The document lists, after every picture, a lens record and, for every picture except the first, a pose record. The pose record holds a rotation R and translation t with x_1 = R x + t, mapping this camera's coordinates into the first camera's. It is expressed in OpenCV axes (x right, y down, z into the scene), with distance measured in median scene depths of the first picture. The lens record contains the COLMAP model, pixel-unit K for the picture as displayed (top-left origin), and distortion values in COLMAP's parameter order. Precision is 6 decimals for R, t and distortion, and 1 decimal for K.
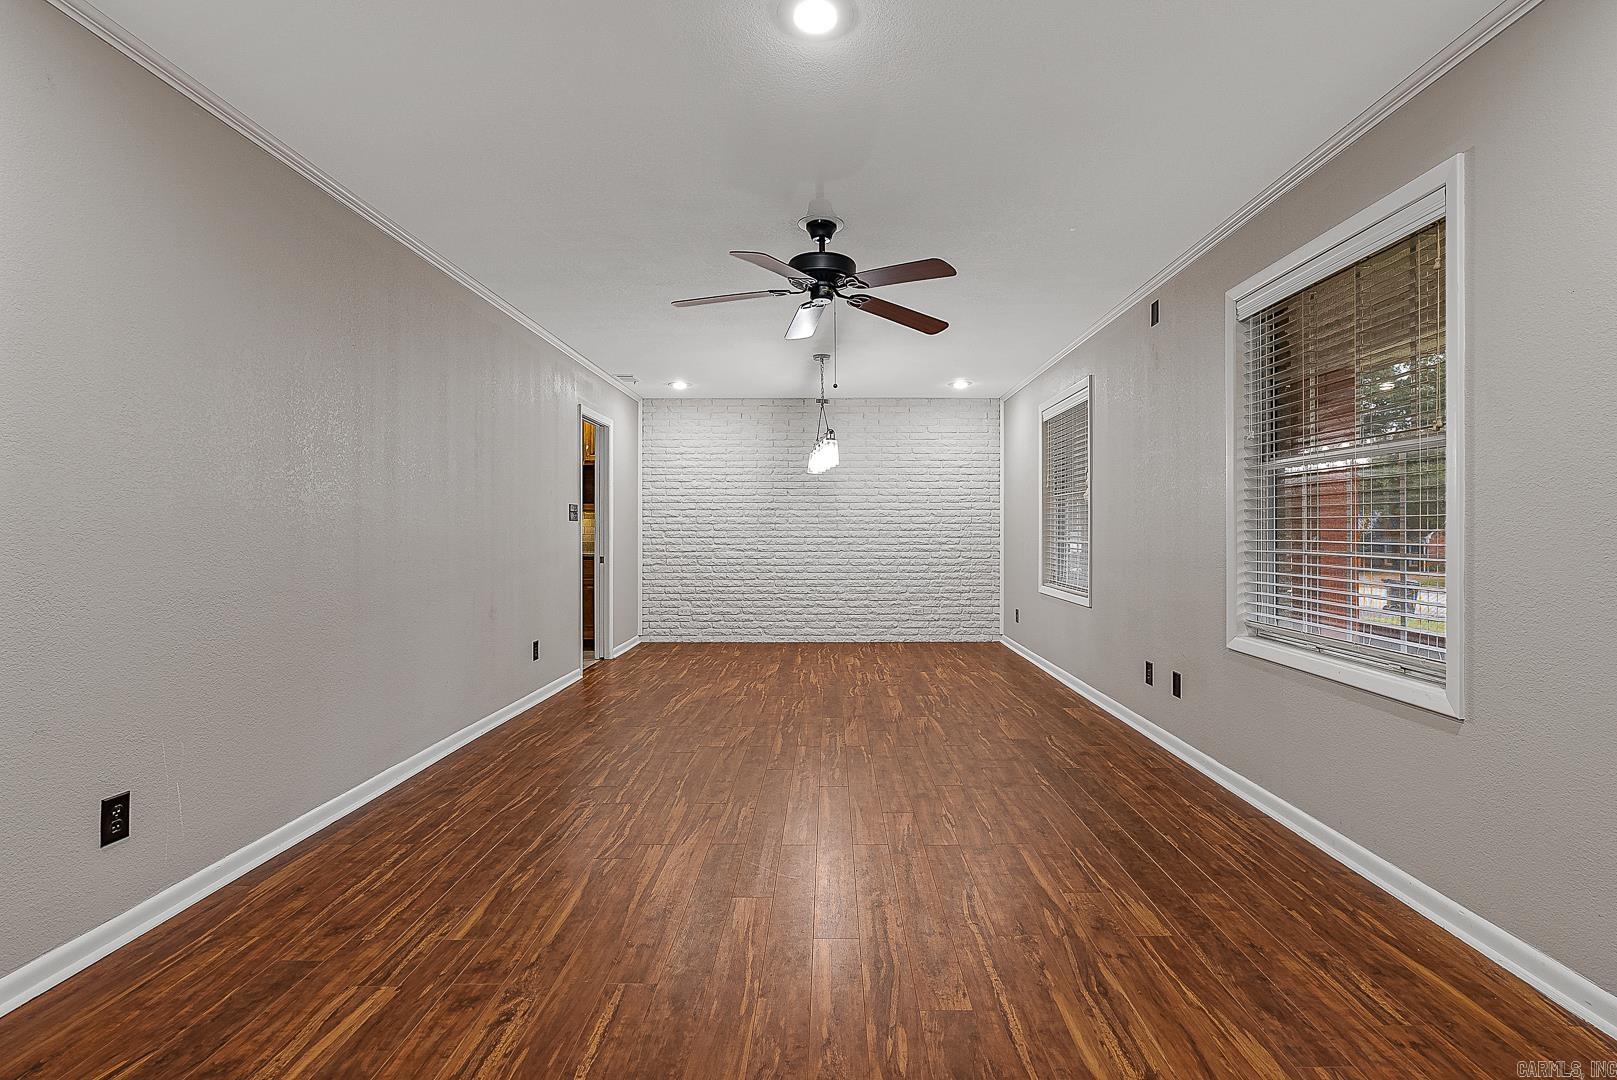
lens RADIAL K [[747.2, 0, 834.4], [0, 747.2, 537.9], [0, 0, 1]] dist [-0.003715, -0.000226]
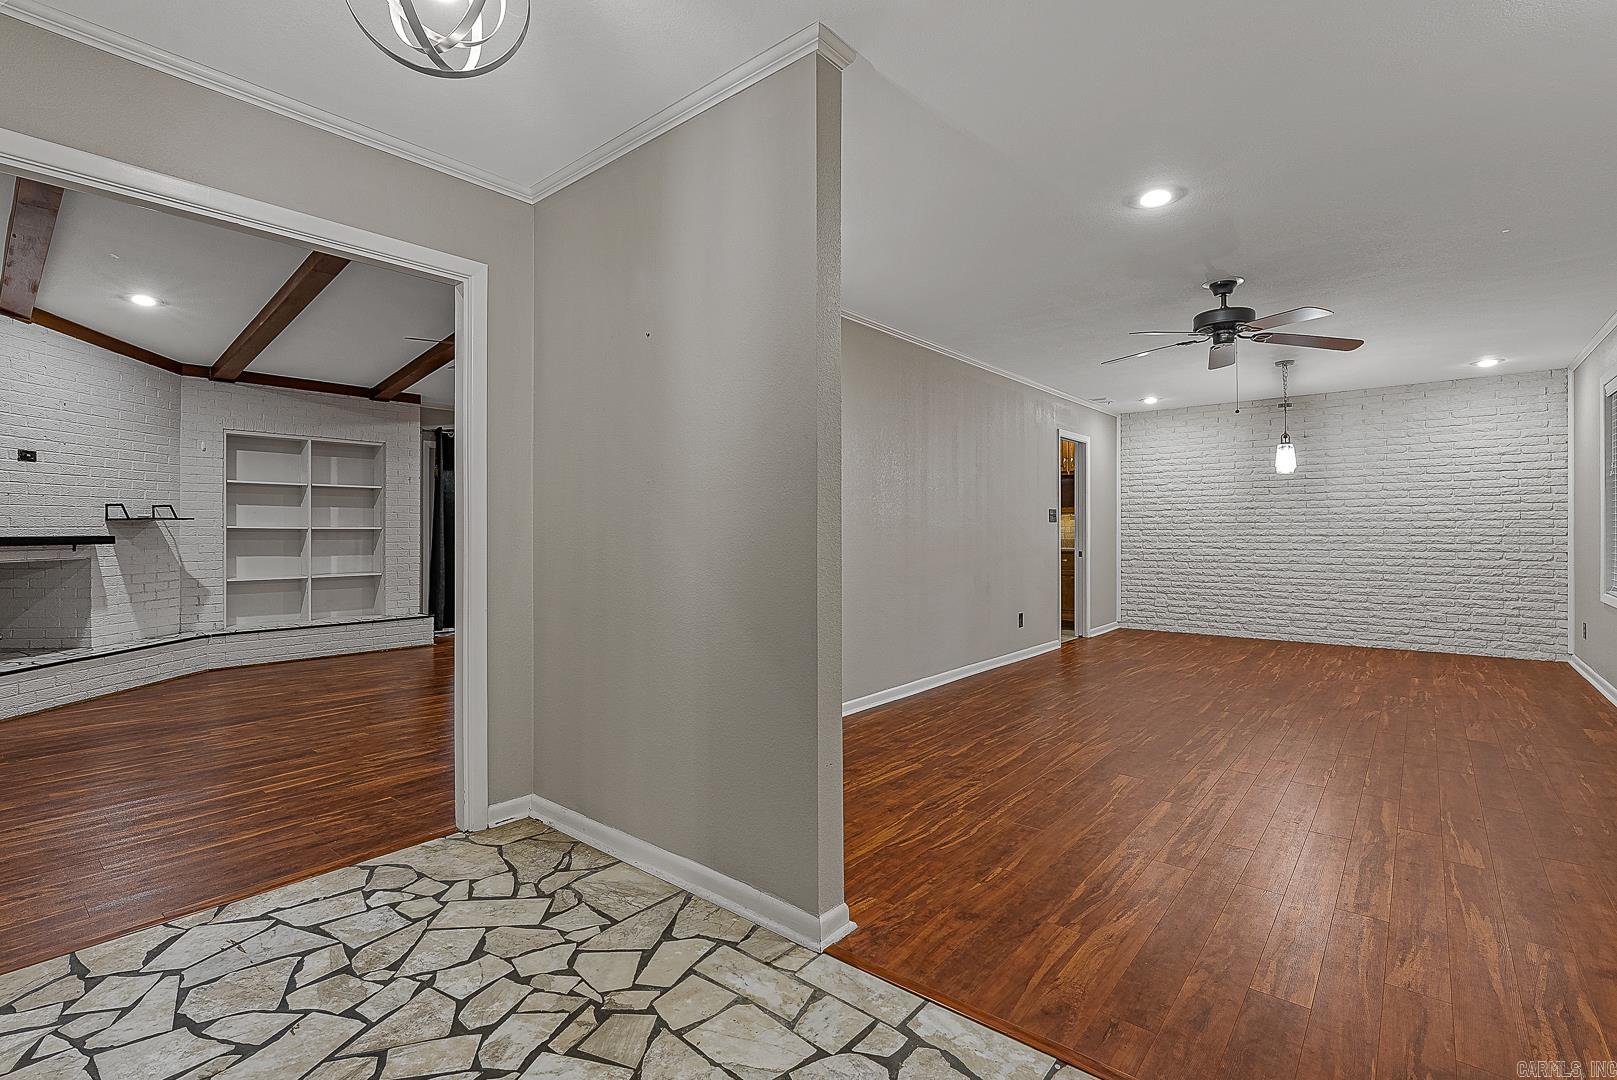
lens RADIAL K [[736.2, 0, 811.9], [0, 736.2, 524.1], [0, 0, 1]] dist [-0.002164, 0.000518]
pose [[0.765436, -0.008884, -0.643450, 0.105170], [-0.001924, 0.999869, -0.016094, 0.000806], [0.643509, 0.013557, 0.765319, -0.161379]]
